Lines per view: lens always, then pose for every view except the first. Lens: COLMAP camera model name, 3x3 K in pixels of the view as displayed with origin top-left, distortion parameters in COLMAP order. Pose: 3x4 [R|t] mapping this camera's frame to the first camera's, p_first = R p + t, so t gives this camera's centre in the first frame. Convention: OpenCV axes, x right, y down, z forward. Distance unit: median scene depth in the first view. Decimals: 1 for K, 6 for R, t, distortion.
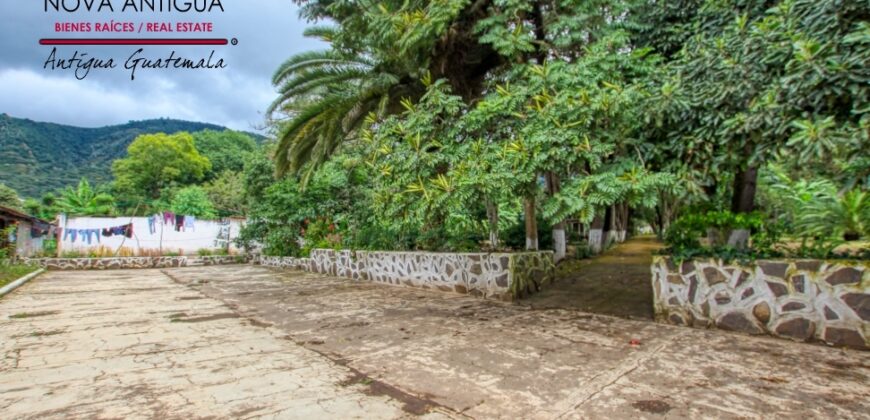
lens RADIAL K [[441.0, 0, 434.5], [0, 441.0, 210.5], [0, 0, 1]] dist [-0.003358, -0.000707]
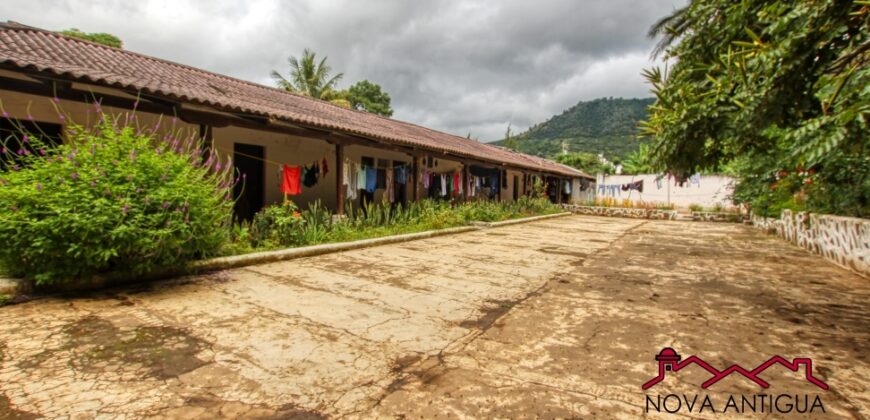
lens RADIAL K [[441.0, 0, 434.4], [0, 441.0, 209.6], [0, 0, 1]] dist [-0.003358, -0.000707]
pose [[0.270146, 0.054614, -0.961269, 0.297737], [0.033783, 0.997238, 0.066151, 0.012874], [0.962226, -0.050345, 0.267555, 0.170019]]
